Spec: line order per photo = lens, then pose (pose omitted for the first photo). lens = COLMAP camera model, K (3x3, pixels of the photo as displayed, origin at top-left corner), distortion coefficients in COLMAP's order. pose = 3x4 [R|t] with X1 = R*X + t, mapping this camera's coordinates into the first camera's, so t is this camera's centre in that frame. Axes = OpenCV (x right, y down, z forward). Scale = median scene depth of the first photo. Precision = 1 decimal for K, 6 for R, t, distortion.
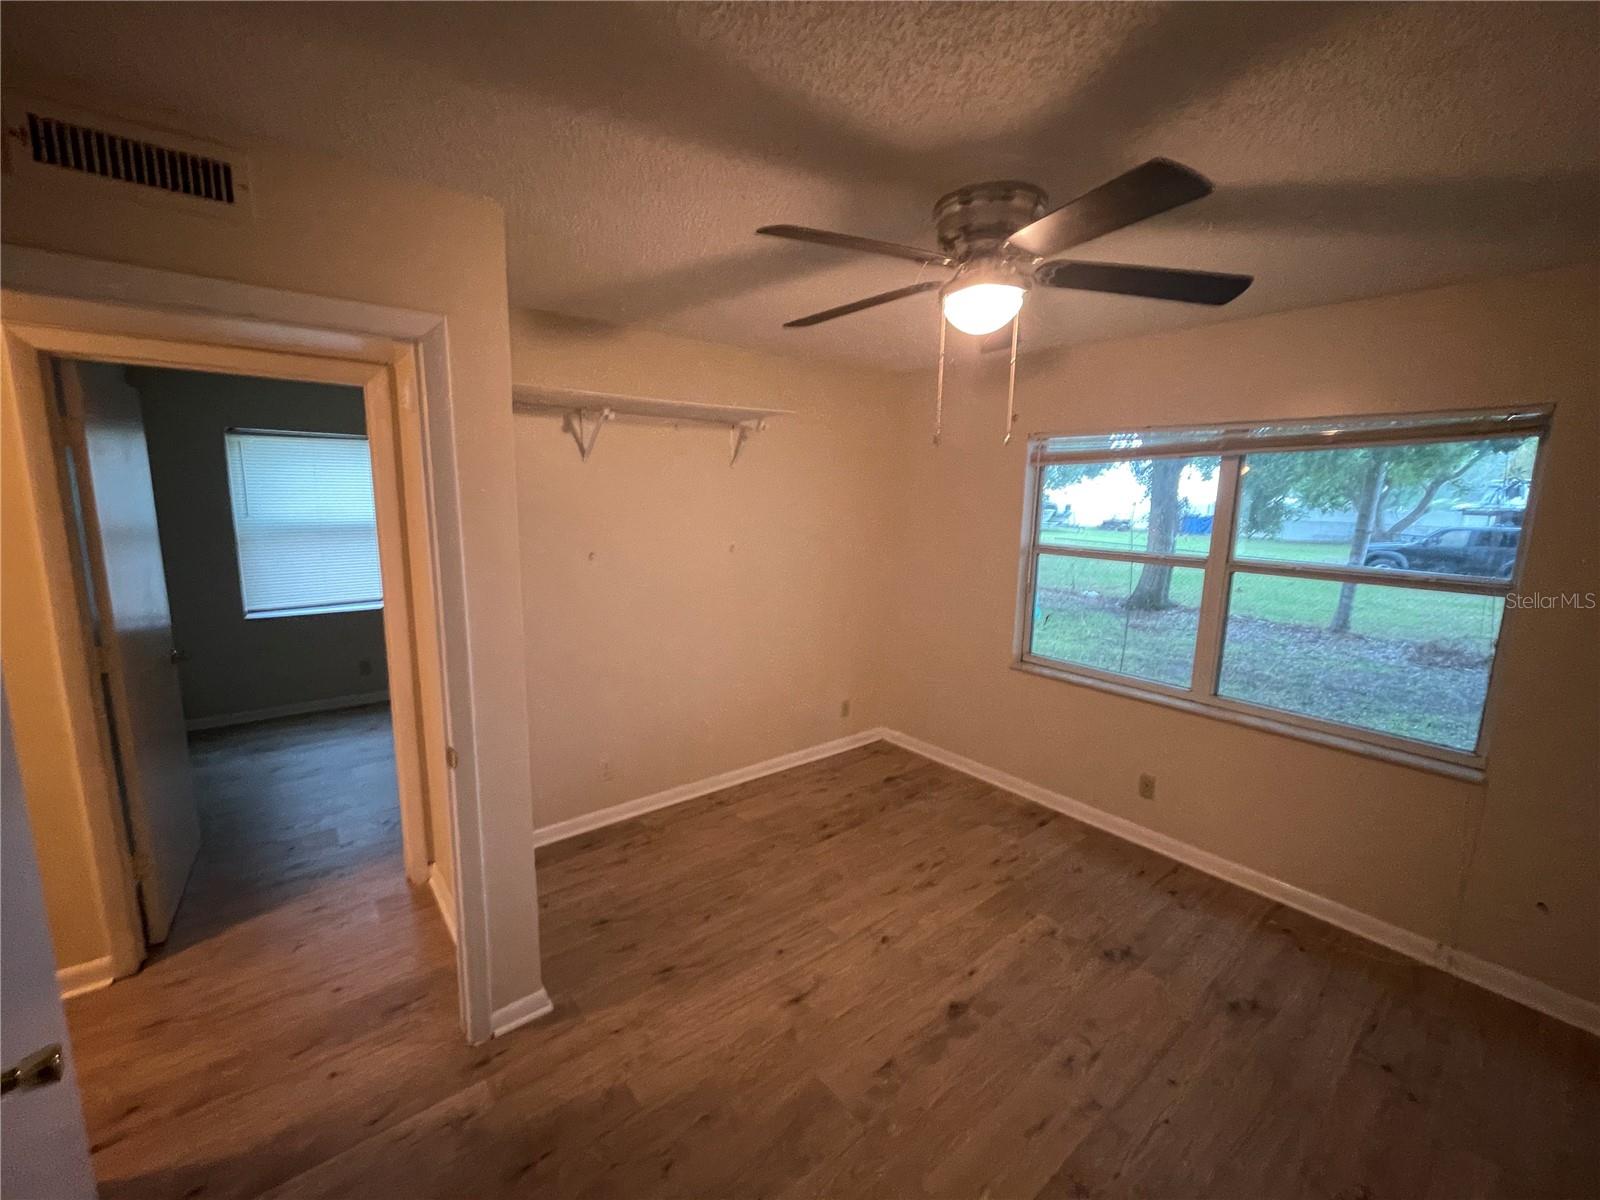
lens RADIAL K [[647.6, 0, 795.1], [0, 647.6, 593.4], [0, 0, 1]] dist [-0.006881, 0.000666]
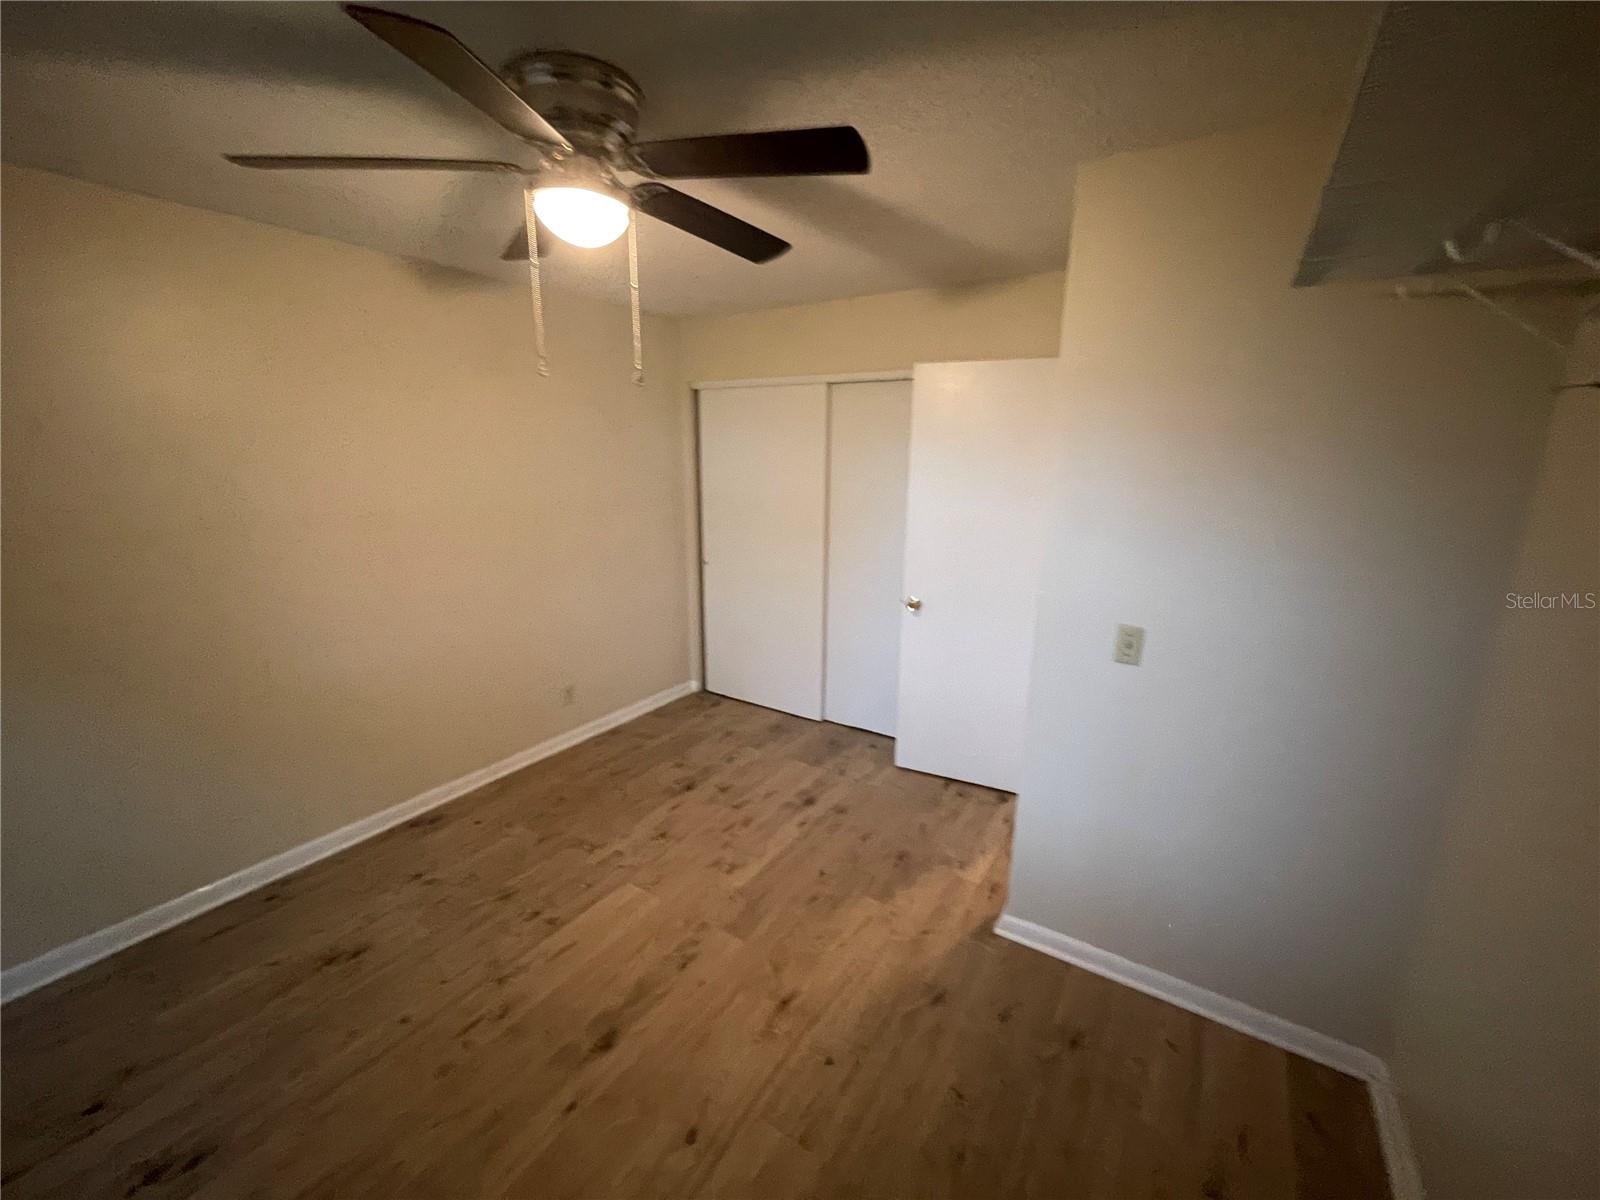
lens RADIAL K [[647.6, 0, 801.4], [0, 647.6, 601.5], [0, 0, 1]] dist [-0.006881, 0.000666]
pose [[-0.948206, 0.049943, -0.313706, 0.256725], [-0.071920, 0.928166, 0.365152, -0.257911], [0.309408, 0.368801, -0.876500, 1.712389]]
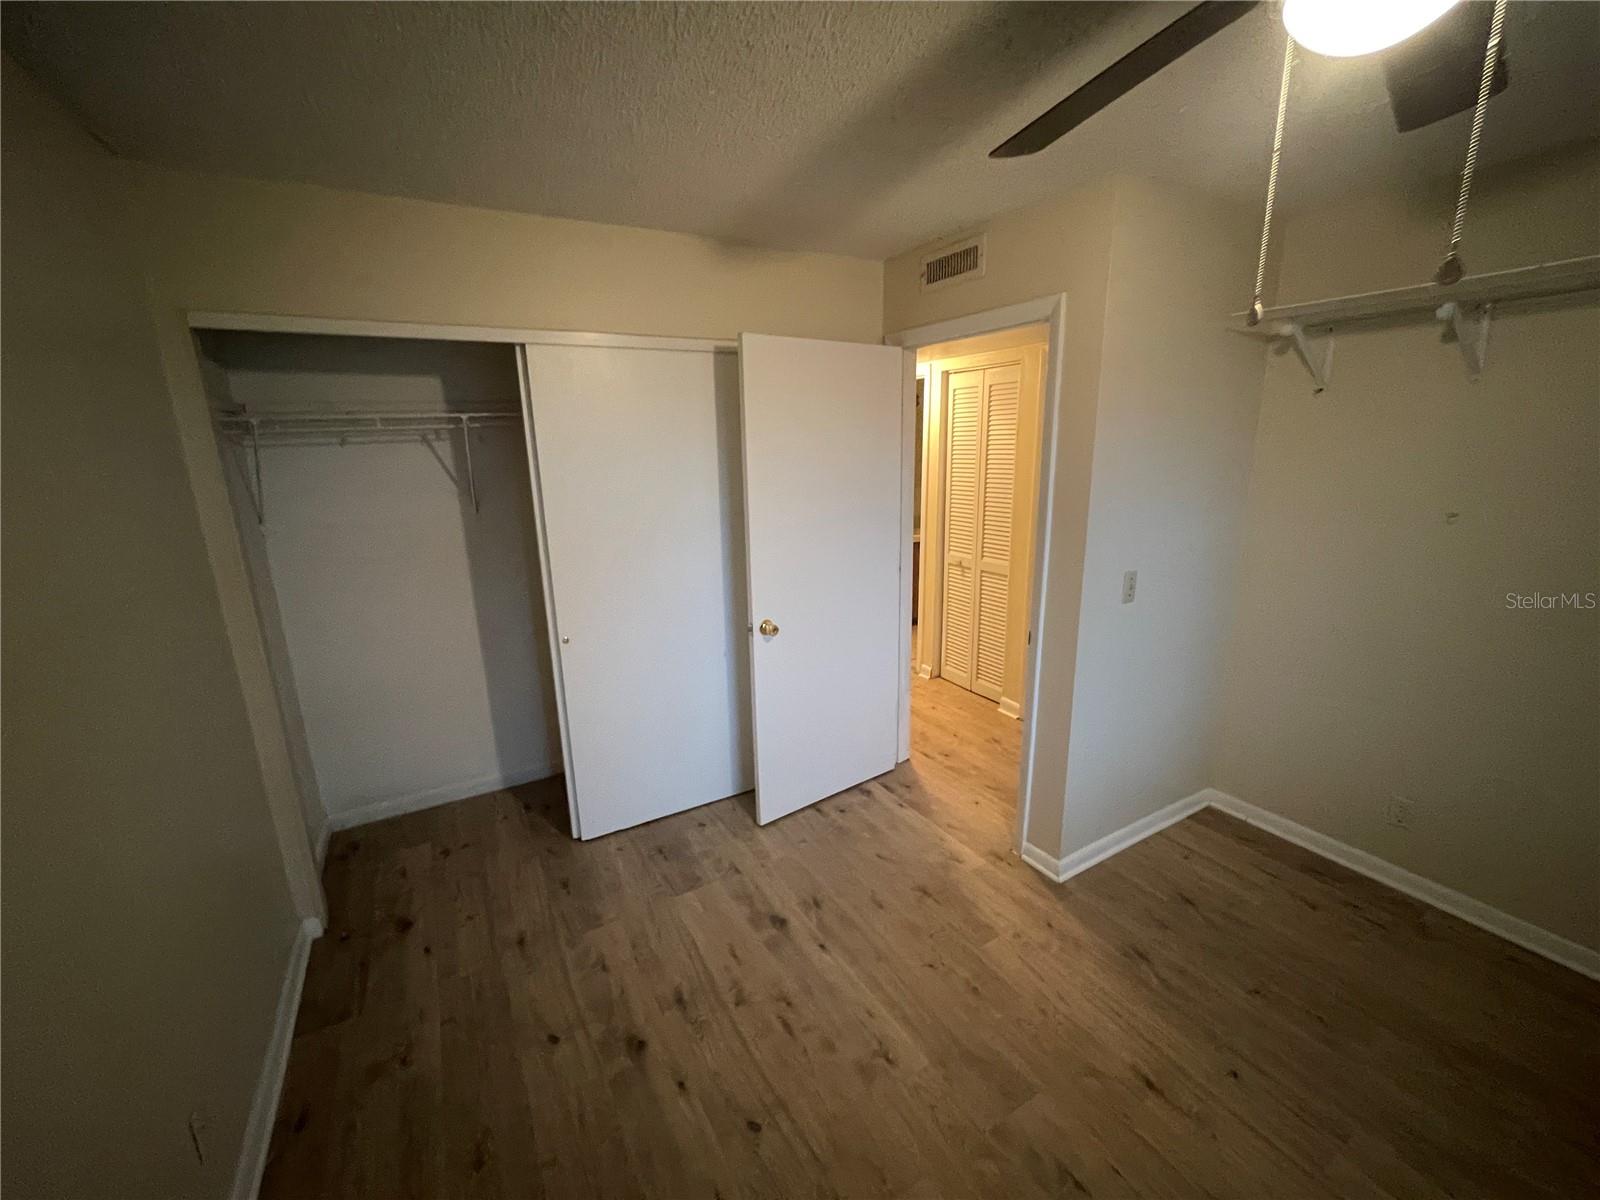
lens RADIAL K [[647.6, 0, 805.7], [0, 647.6, 595.5], [0, 0, 1]] dist [-0.006881, 0.000666]
pose [[-0.149359, 0.217040, -0.964669, 0.737631], [-0.136068, 0.961819, 0.237466, -0.075969], [0.979376, 0.166728, -0.114125, 0.619367]]
